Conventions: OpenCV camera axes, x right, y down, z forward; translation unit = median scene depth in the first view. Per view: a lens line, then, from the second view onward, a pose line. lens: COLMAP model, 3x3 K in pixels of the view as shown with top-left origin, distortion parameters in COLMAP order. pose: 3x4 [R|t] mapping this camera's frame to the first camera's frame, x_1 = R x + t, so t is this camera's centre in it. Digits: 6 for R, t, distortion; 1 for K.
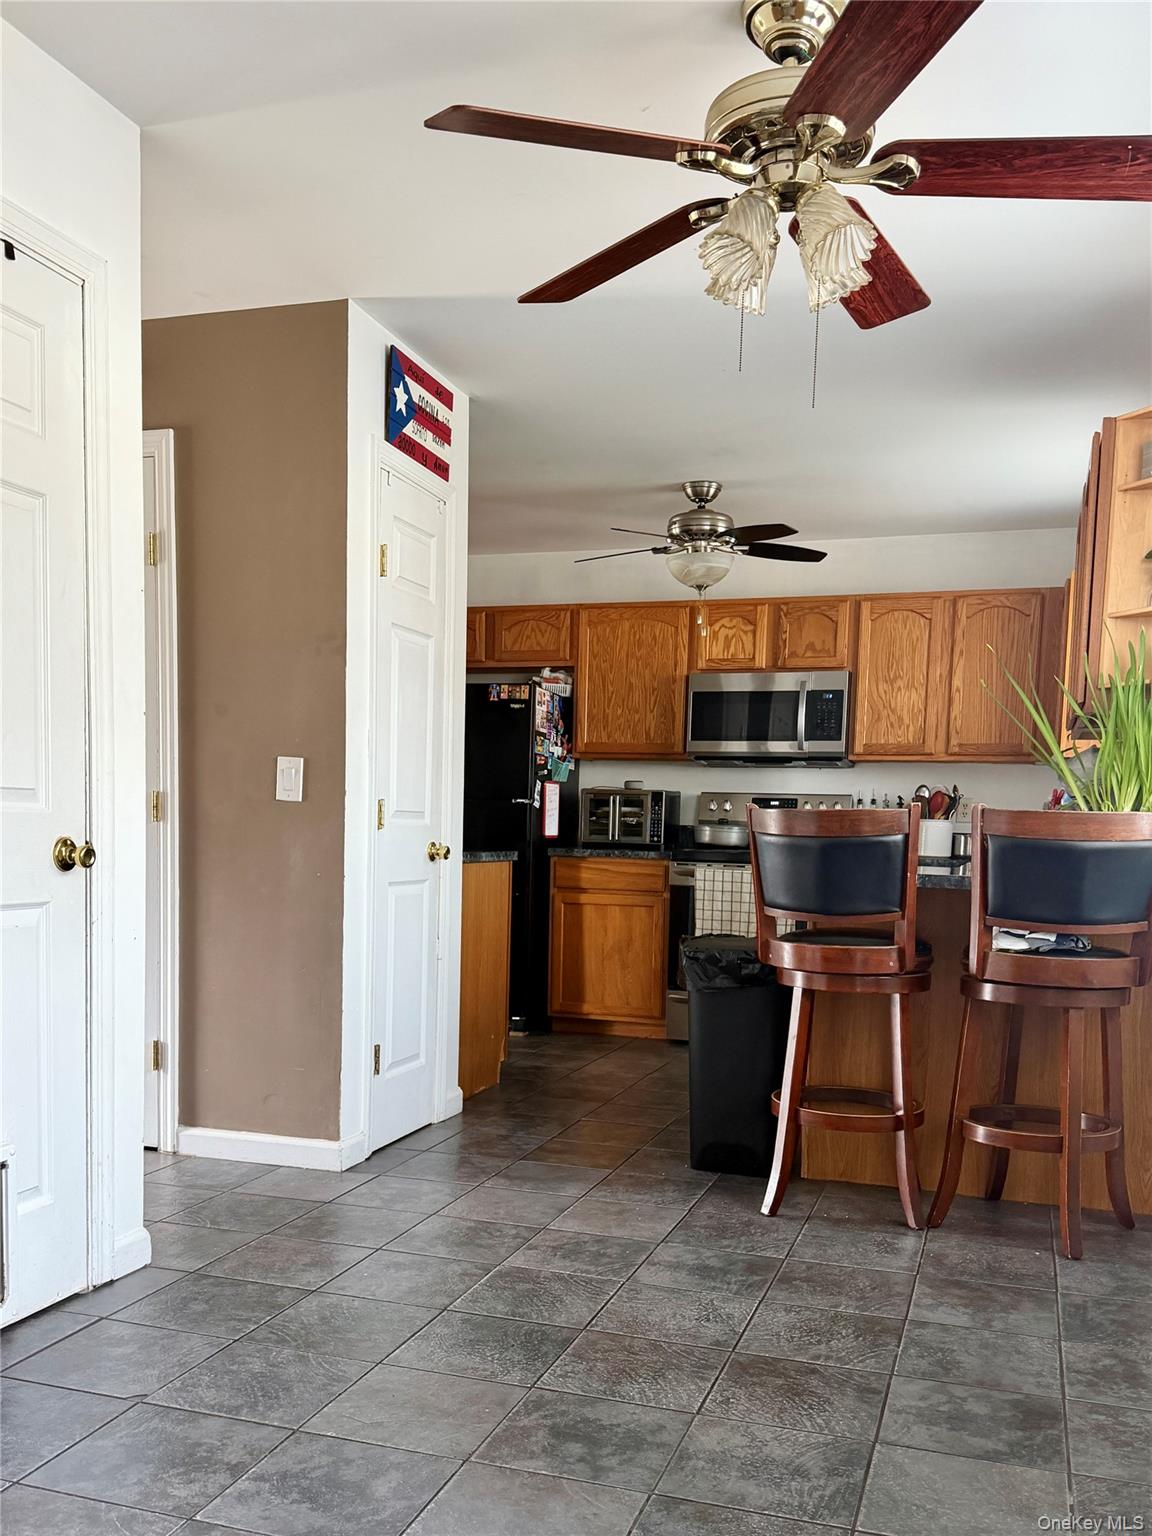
lens RADIAL K [[1195.7, 0, 576.0], [0, 1195.7, 768.0], [0, 0, 1]] dist [0.034611, -0.002570]
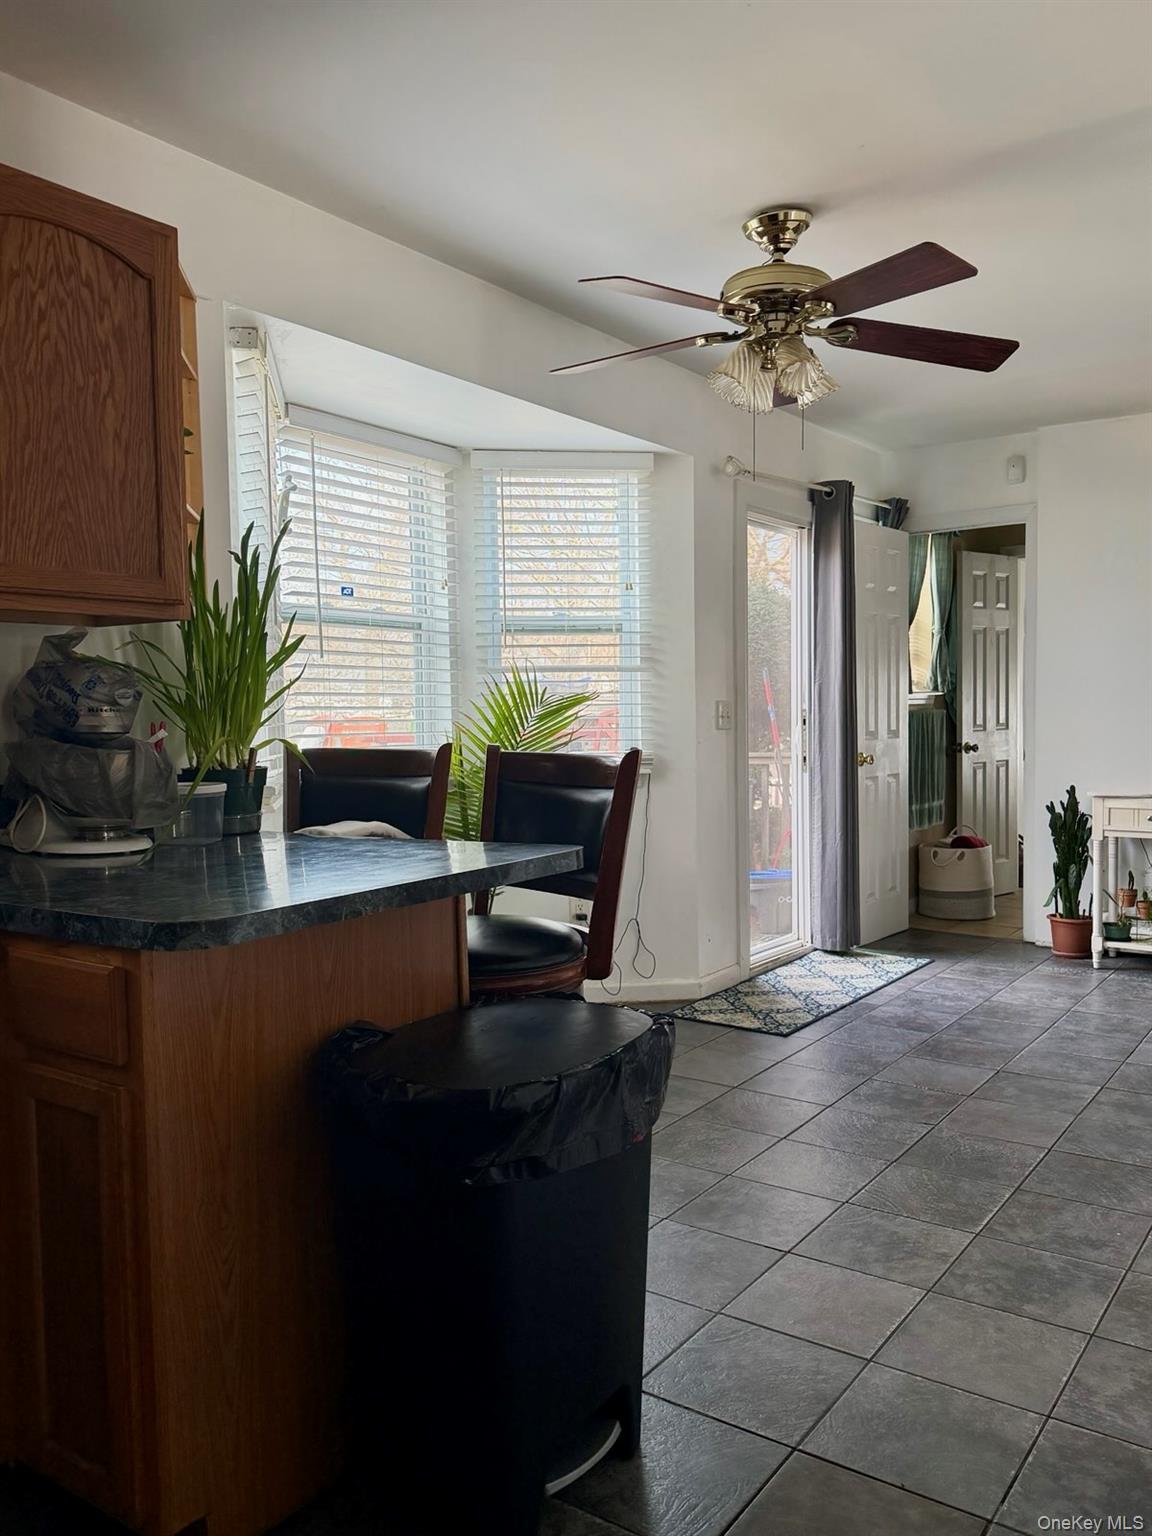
lens RADIAL K [[1195.7, 0, 576.0], [0, 1195.7, 768.0], [0, 0, 1]] dist [0.034611, -0.002570]
pose [[-0.953614, -0.038219, 0.298597, -0.035547], [-0.034340, 0.999244, 0.018229, 0.041906], [-0.299068, 0.007130, -0.954205, 2.207768]]
